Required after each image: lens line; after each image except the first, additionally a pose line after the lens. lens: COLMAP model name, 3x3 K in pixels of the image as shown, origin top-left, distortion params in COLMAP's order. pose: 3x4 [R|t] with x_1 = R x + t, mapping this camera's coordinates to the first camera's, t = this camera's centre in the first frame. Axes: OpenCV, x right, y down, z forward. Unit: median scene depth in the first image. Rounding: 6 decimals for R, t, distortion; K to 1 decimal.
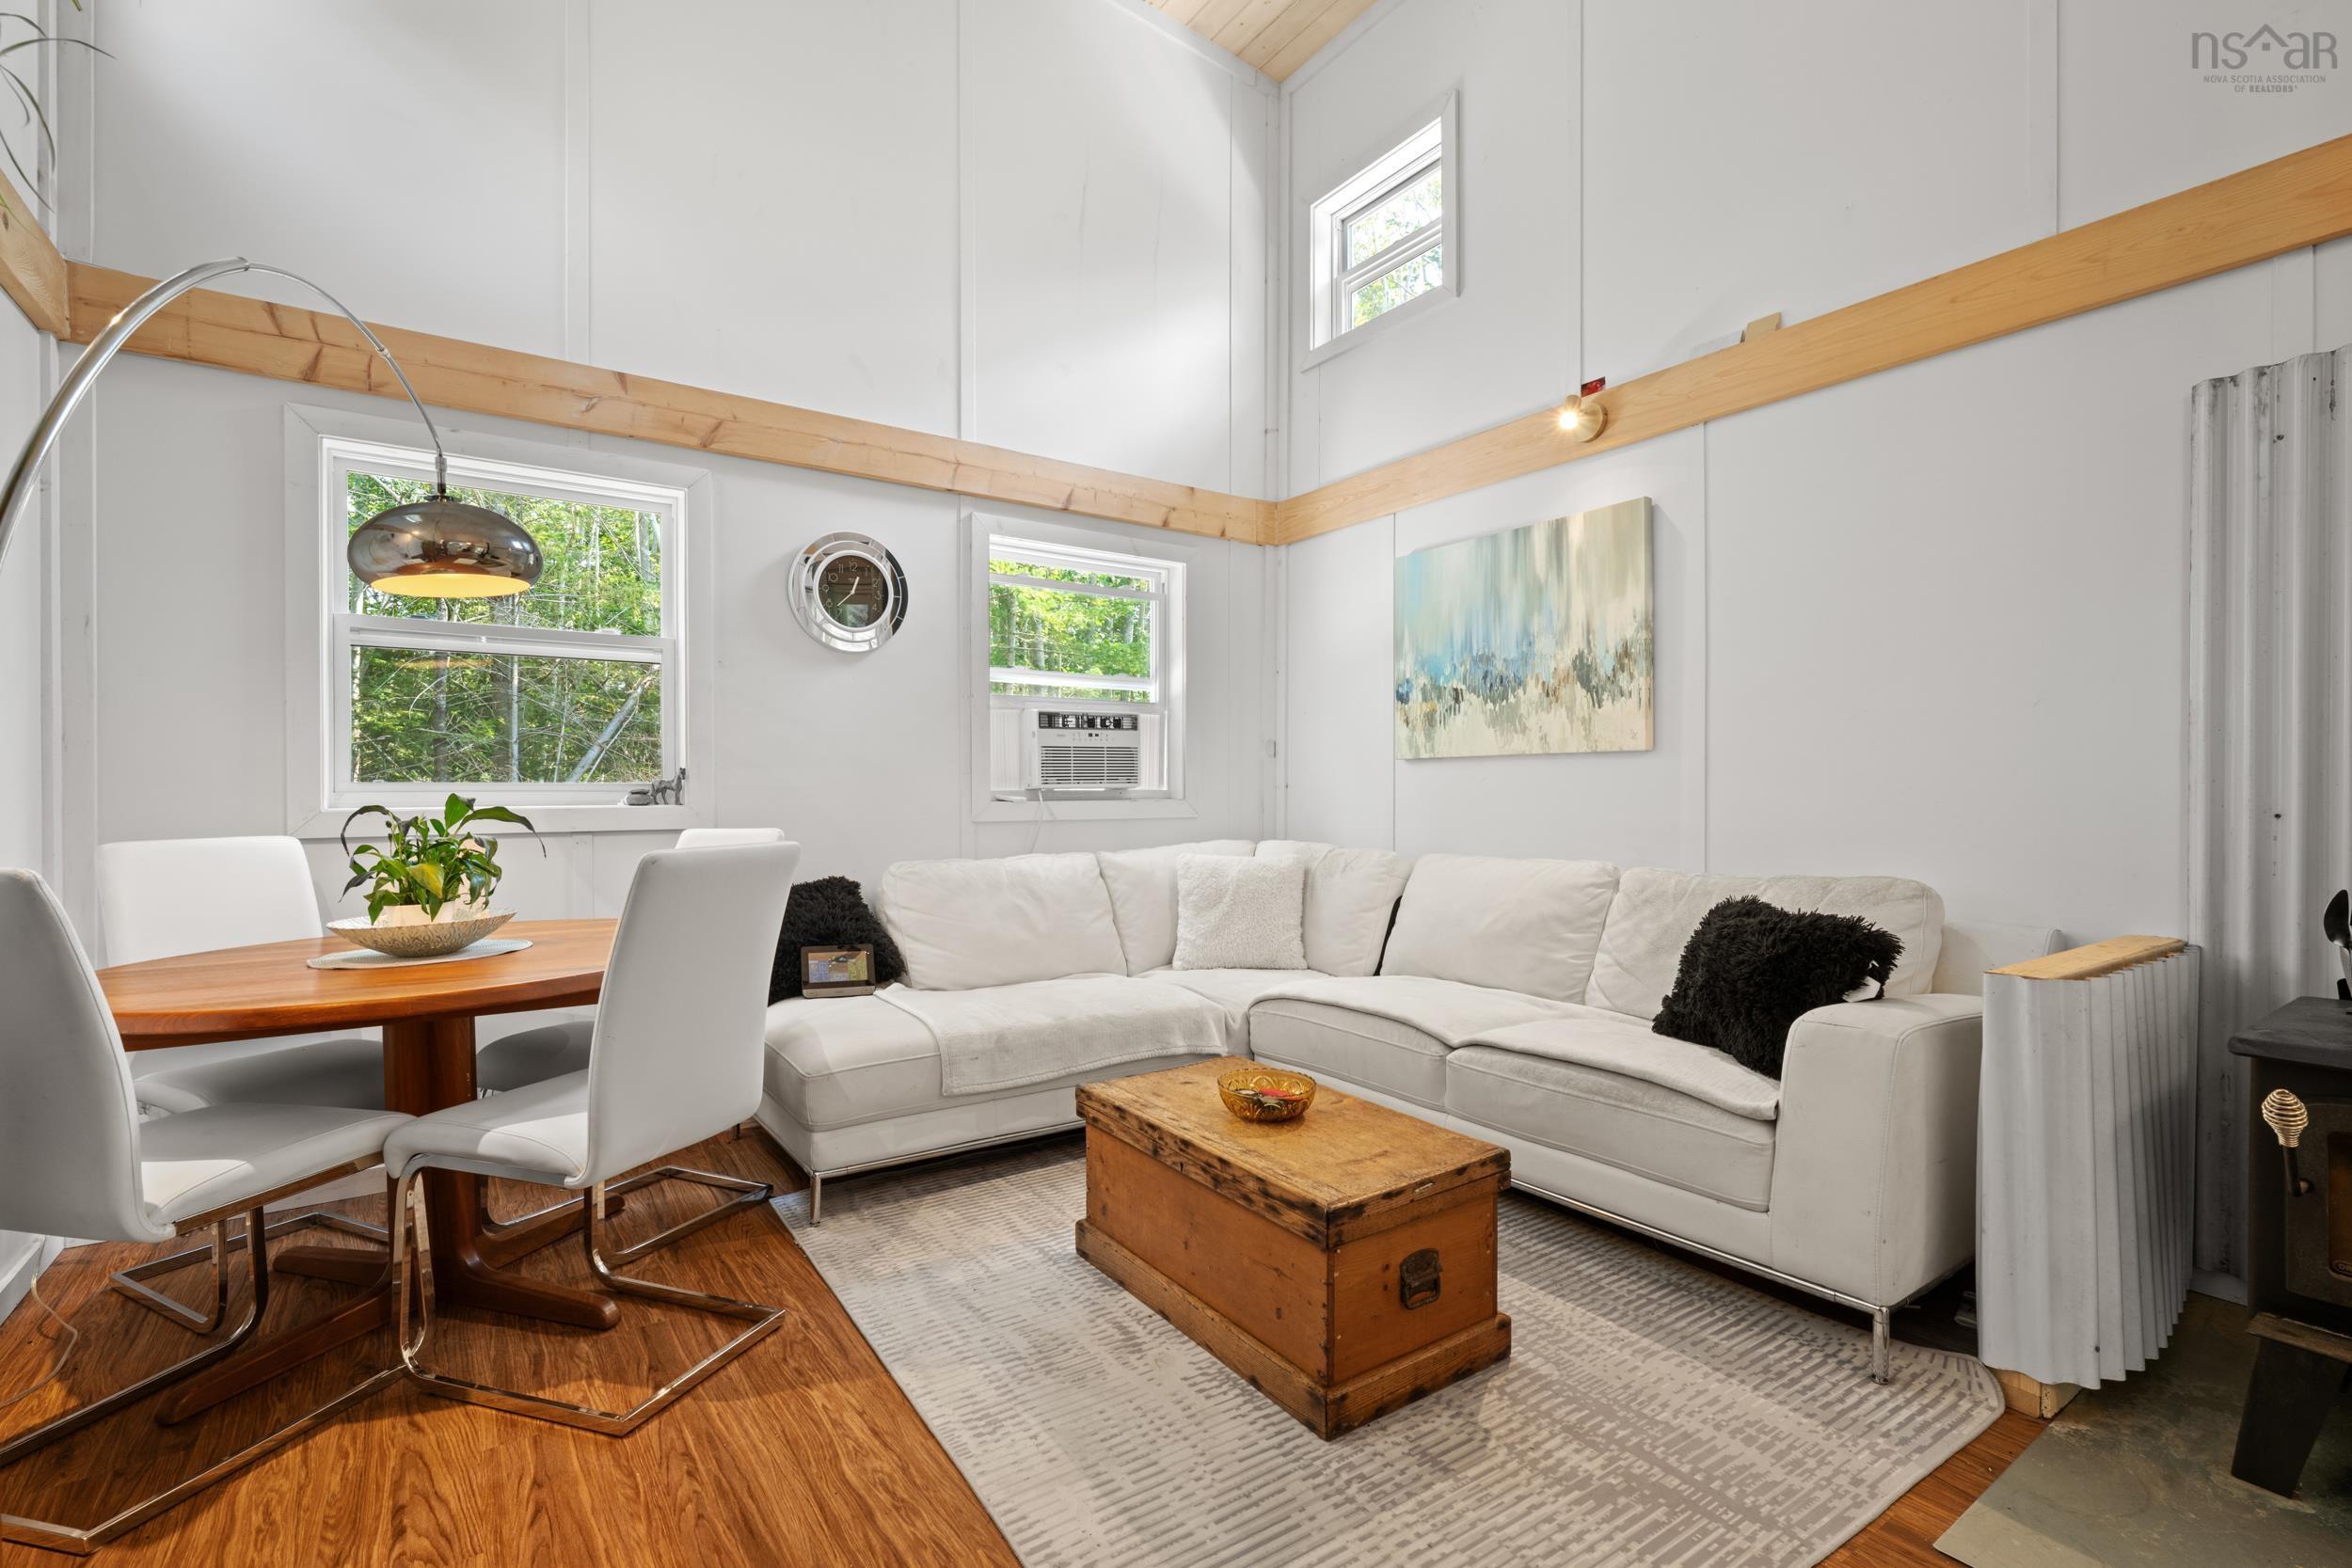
lens RADIAL K [[1048.7, 0, 1172.9], [0, 1048.7, 810.5], [0, 0, 1]] dist [0.004439, 0.000102]
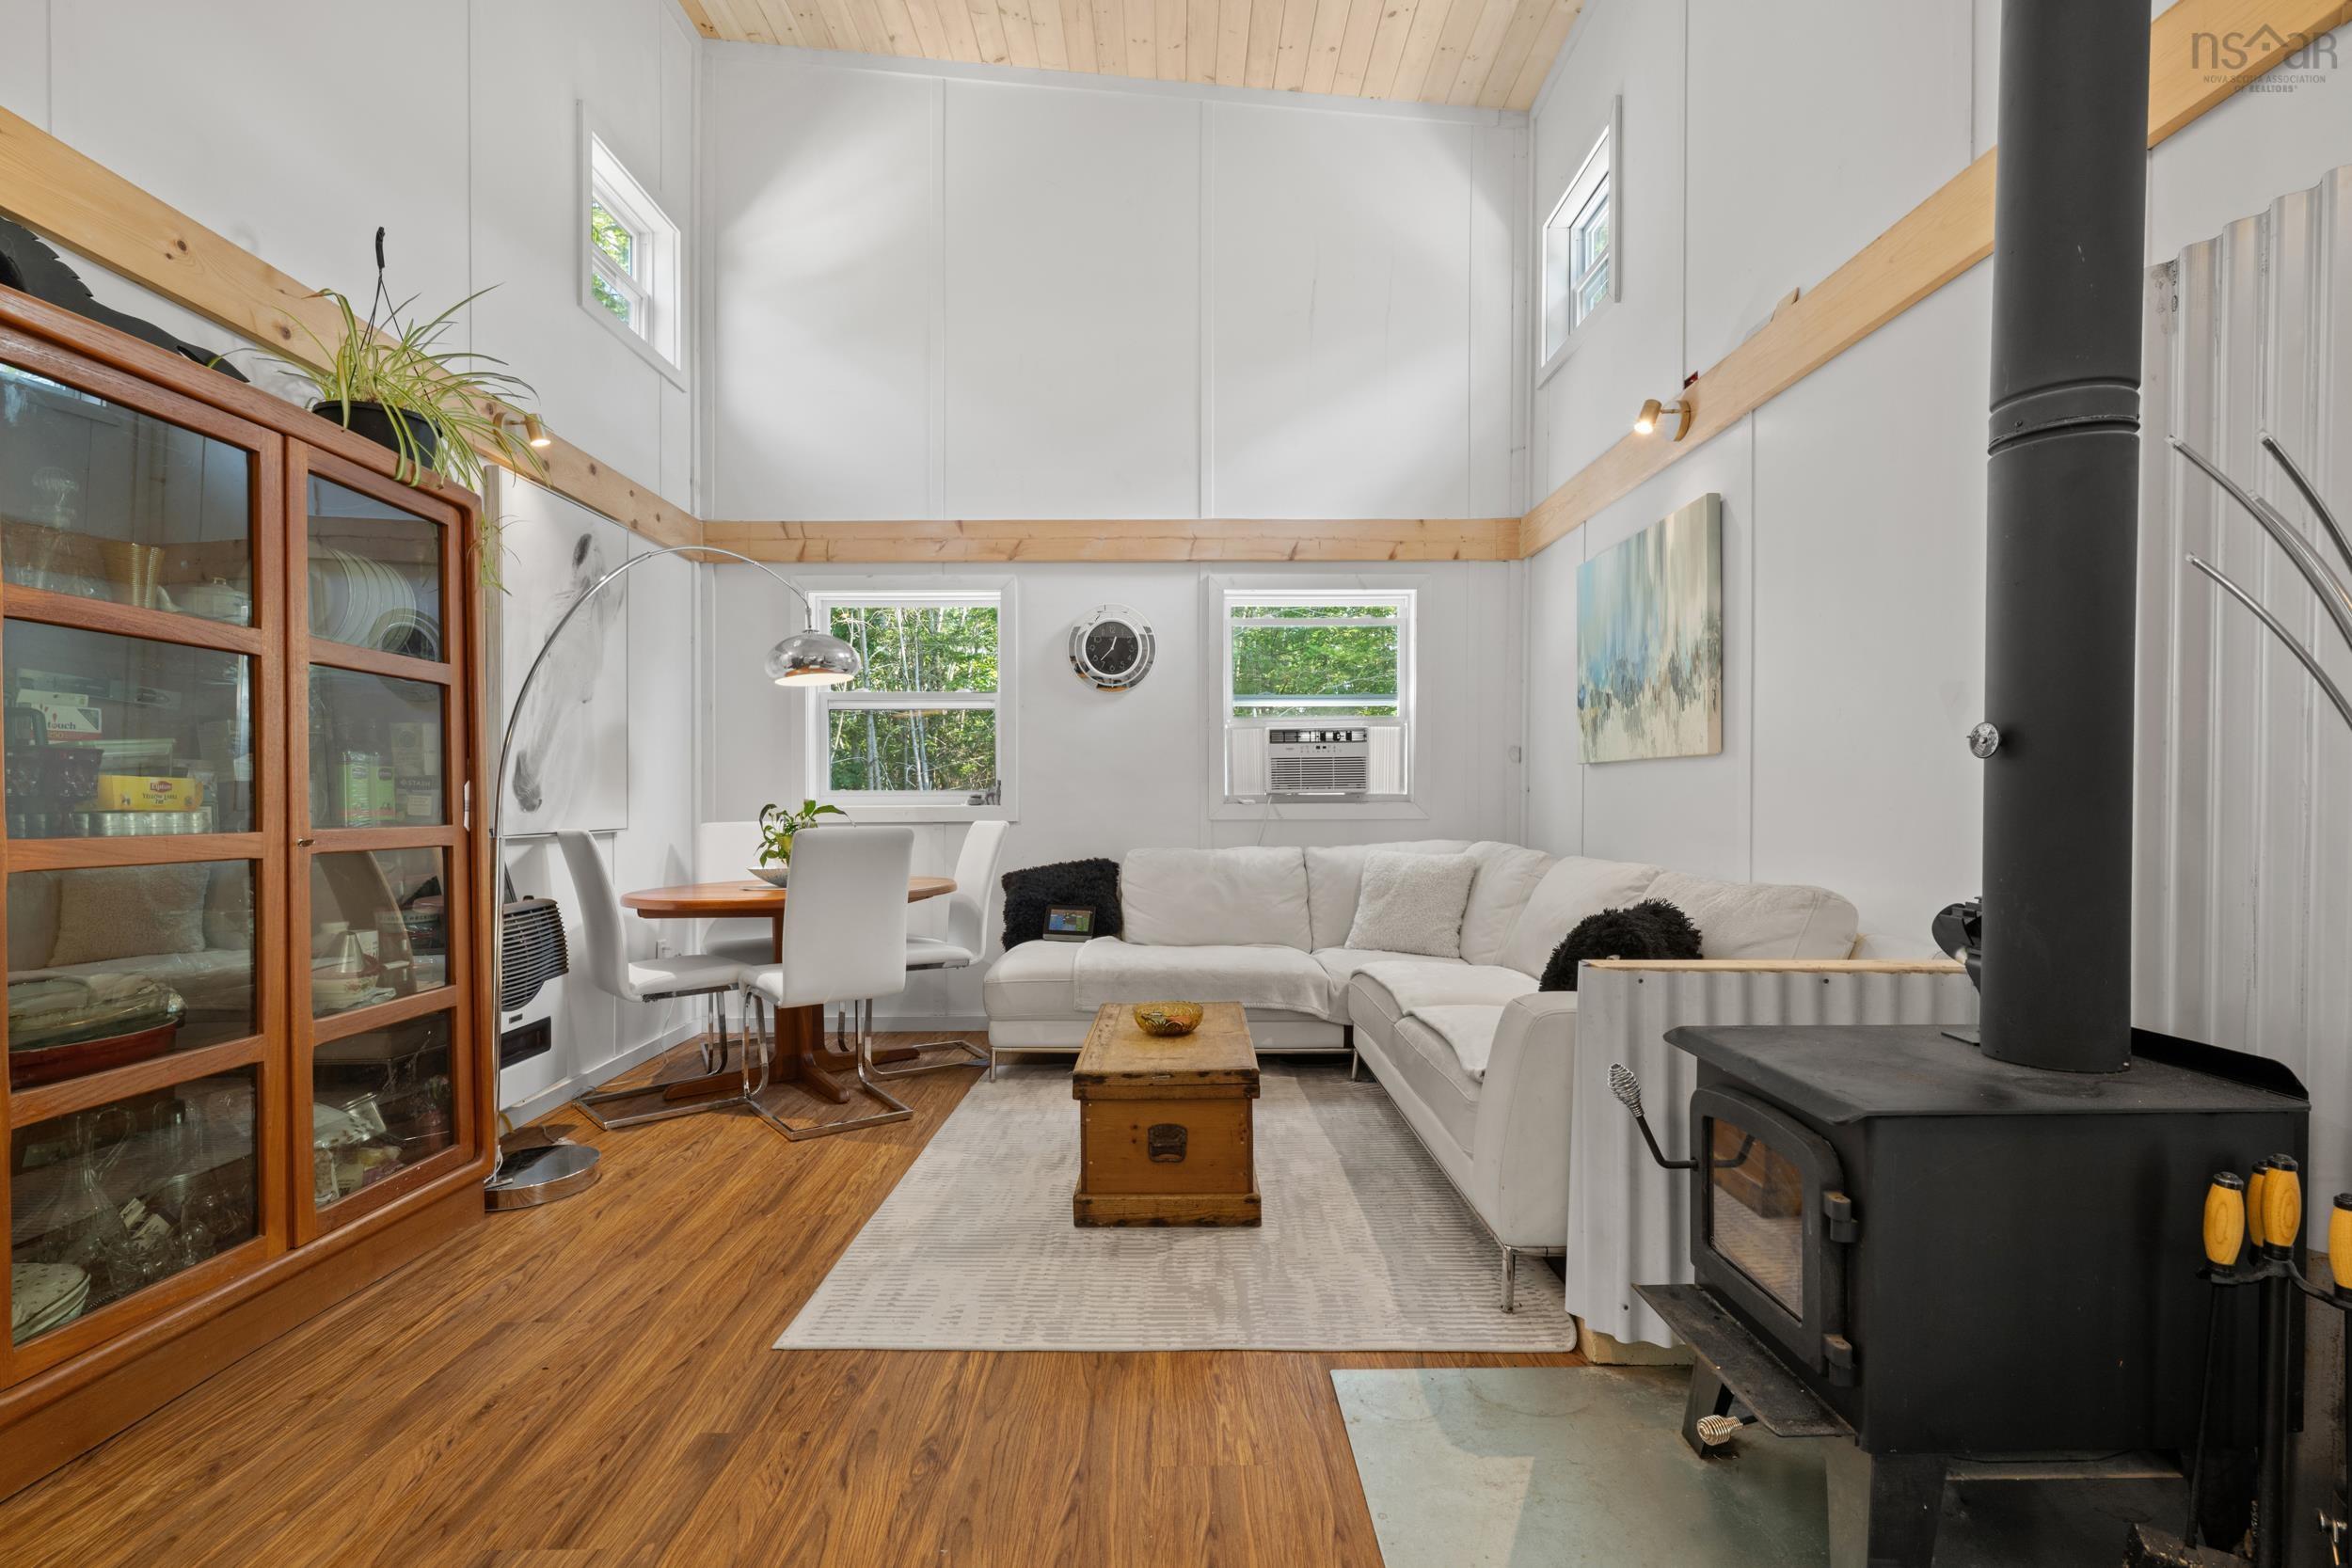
lens RADIAL K [[1069.0, 0, 1184.5], [0, 1069.0, 826.1], [0, 0, 1]] dist [0.001553, -0.000224]
pose [[0.826123, 0.015876, -0.563266, 0.565962], [-0.009711, 0.999856, 0.013939, 0.000804], [0.563406, -0.006045, 0.826158, -0.088729]]
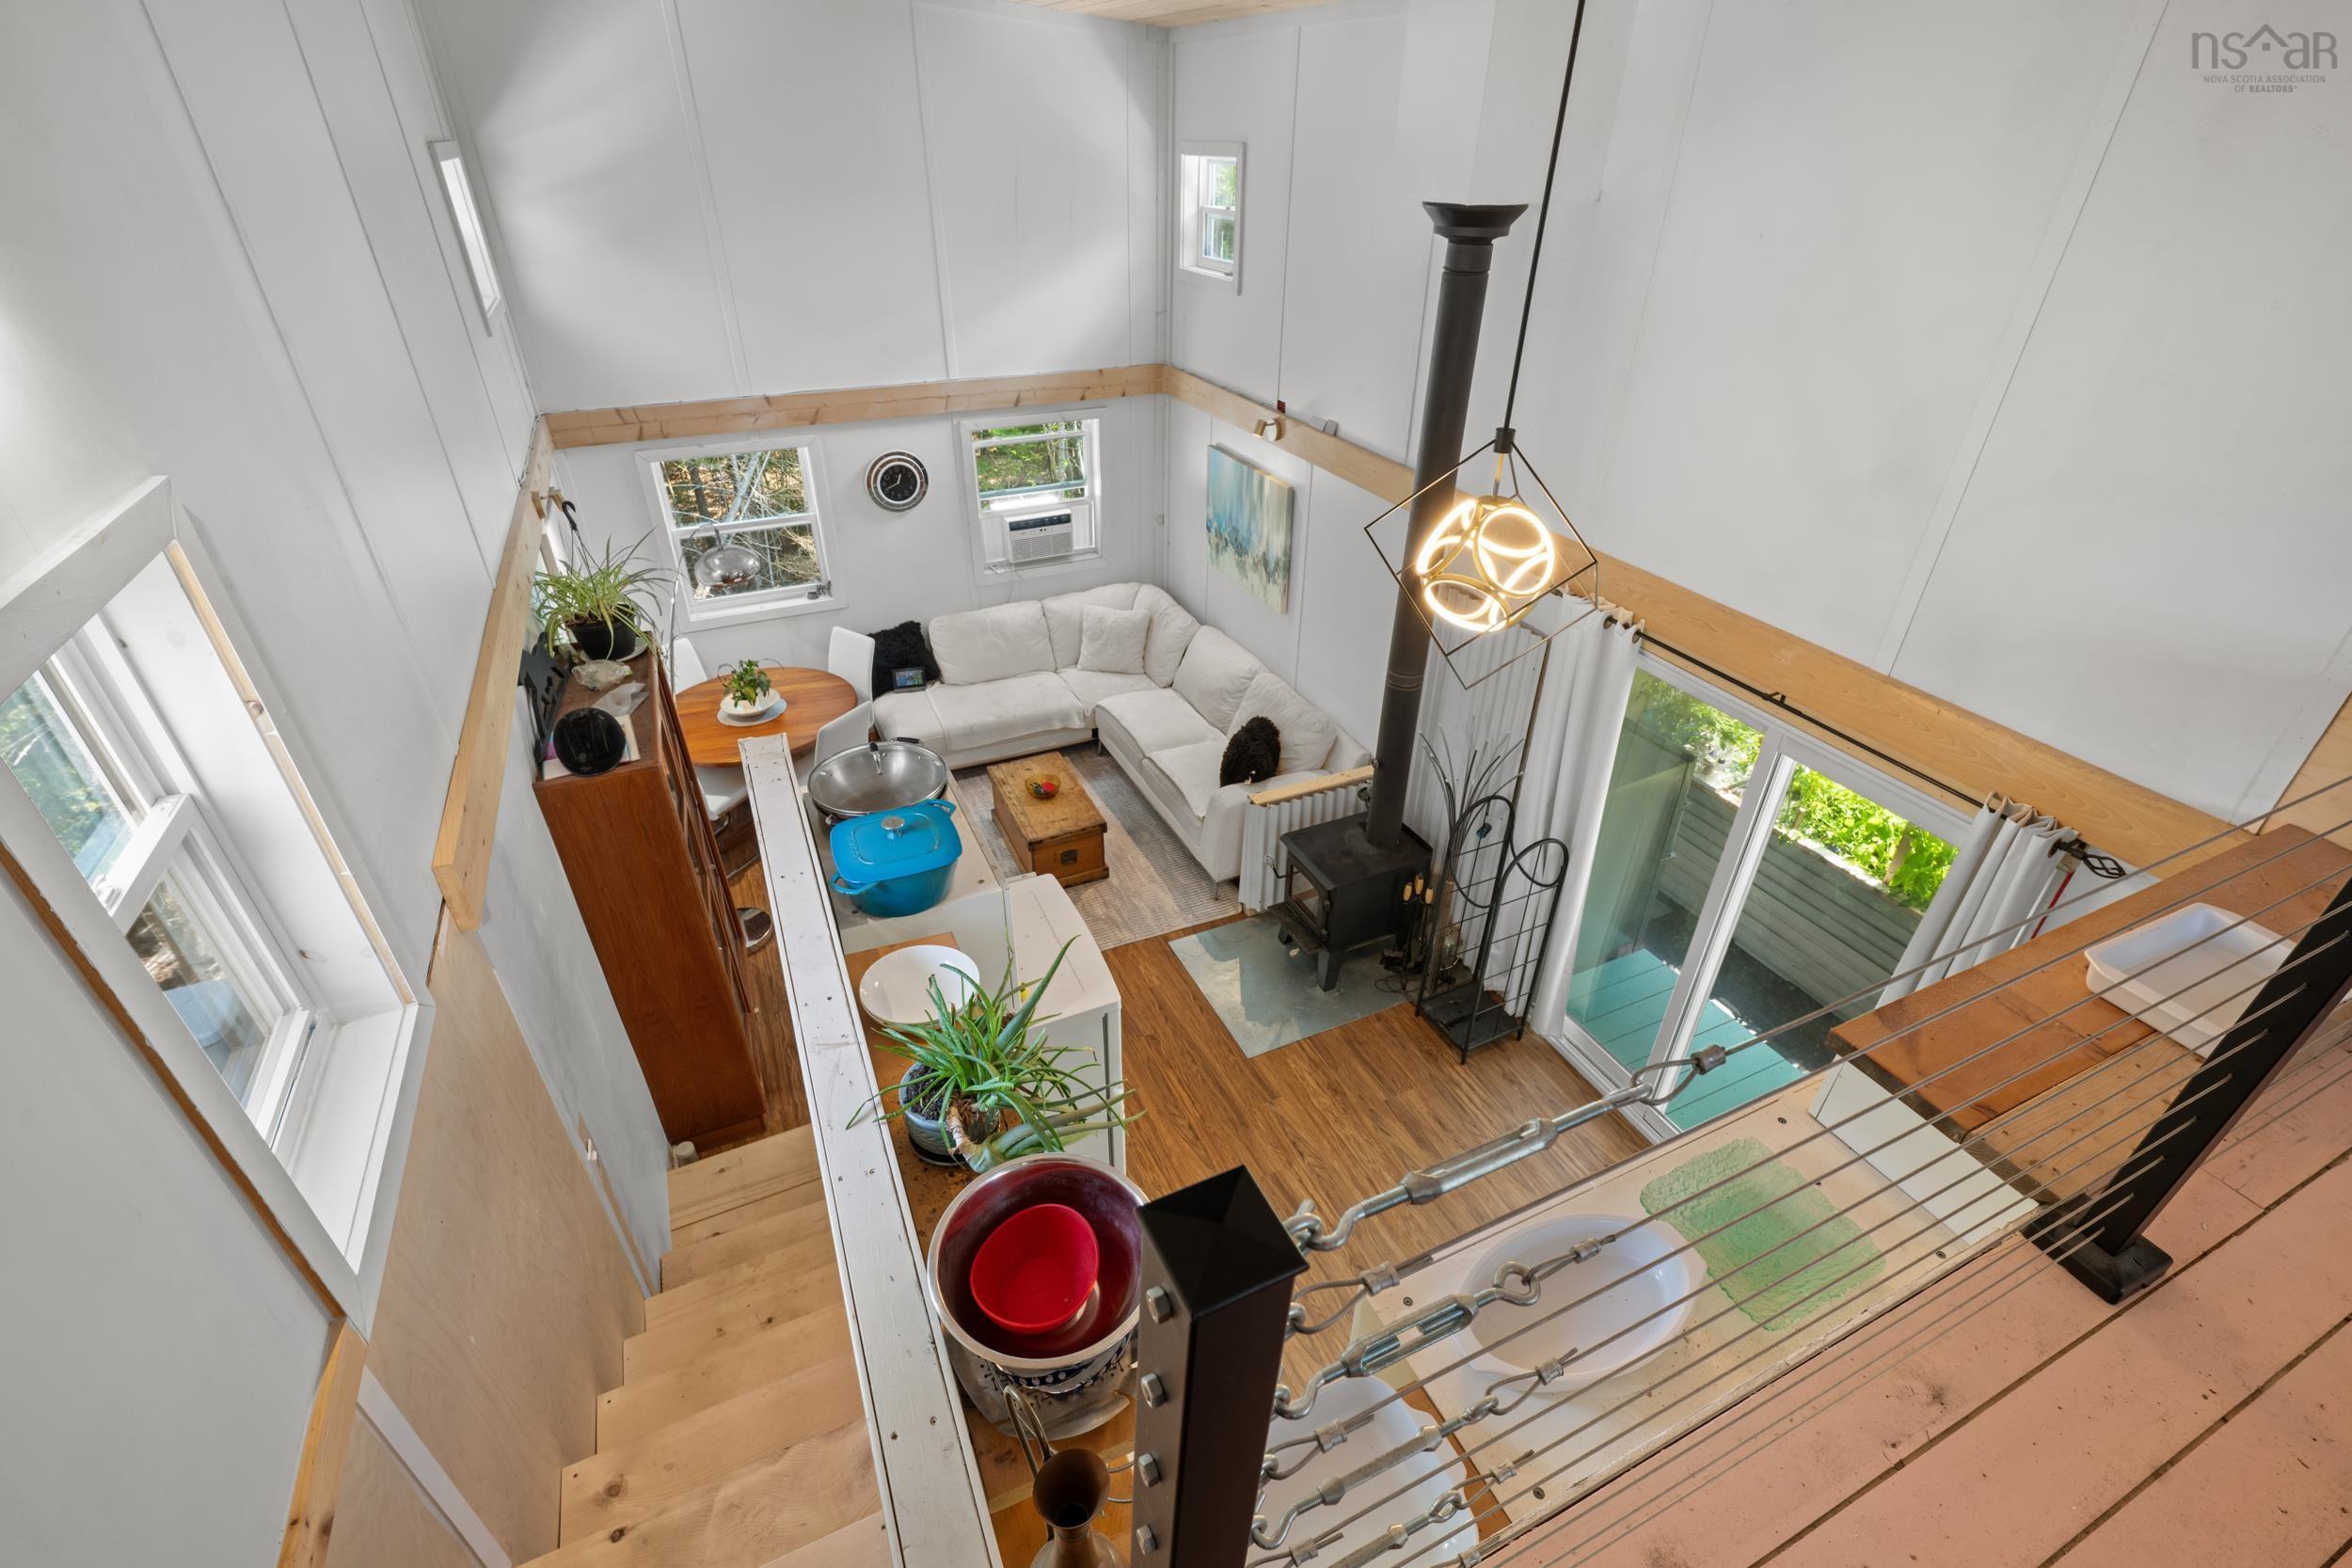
lens RADIAL K [[1034.2, 0, 1176.0], [0, 1034.2, 784.0], [0, 0, 1]] dist [0.008728, -0.000023]
pose [[0.985109, 0.102023, -0.138387, 0.520085], [-0.015319, 0.853789, 0.520394, -0.745469], [0.171246, -0.510525, 0.842638, -0.796169]]
